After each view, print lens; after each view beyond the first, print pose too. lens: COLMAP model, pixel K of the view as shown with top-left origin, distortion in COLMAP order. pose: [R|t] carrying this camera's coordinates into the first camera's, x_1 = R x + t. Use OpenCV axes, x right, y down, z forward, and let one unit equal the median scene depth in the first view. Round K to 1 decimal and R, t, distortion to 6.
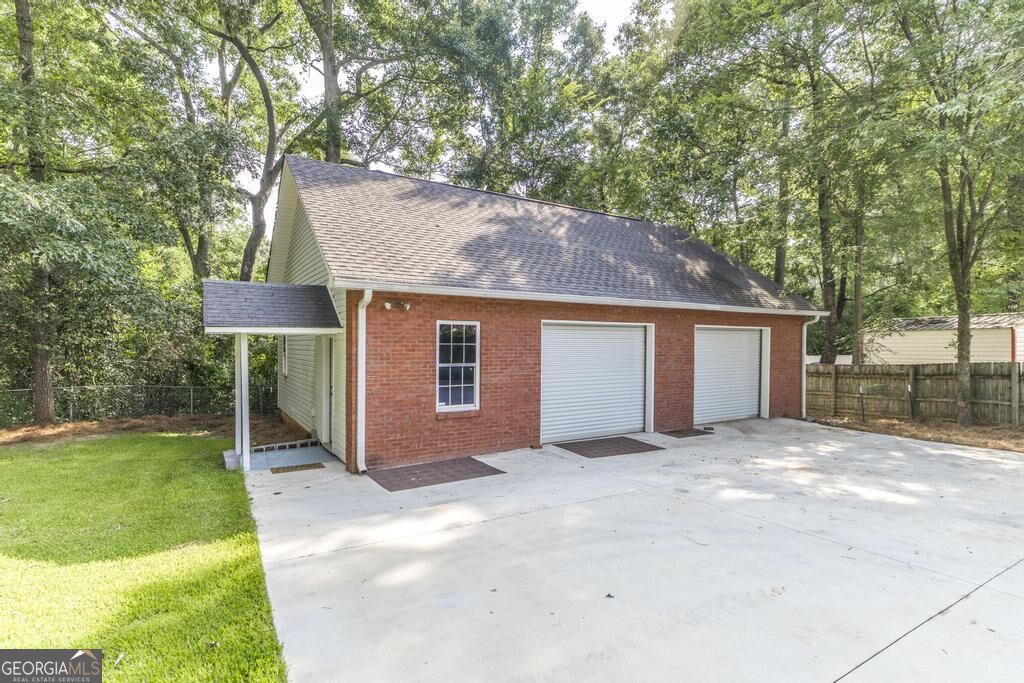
lens RADIAL K [[498.2, 0, 512.3], [0, 498.2, 343.1], [0, 0, 1]] dist [0.004195, 0.000639]
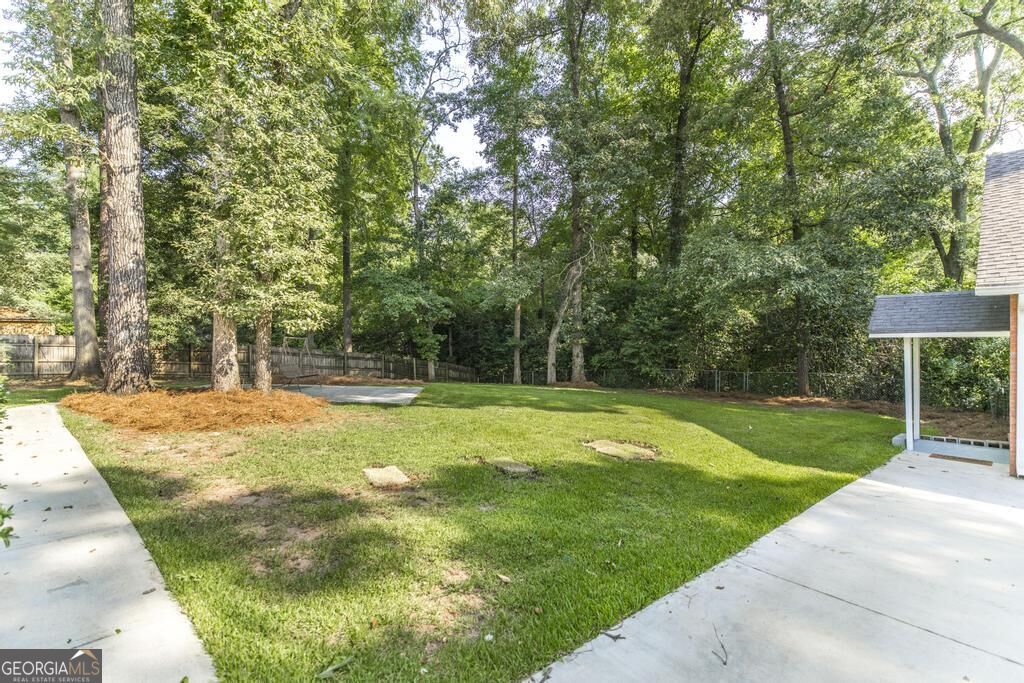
lens RADIAL K [[444.3, 0, 514.2], [0, 444.3, 338.5], [0, 0, 1]] dist [0.000674, -0.000189]
pose [[0.171531, -0.002648, -0.985175, 0.326216], [0.005820, 0.999982, -0.001675, -0.019001], [0.985162, -0.005446, 0.171543, -0.121451]]
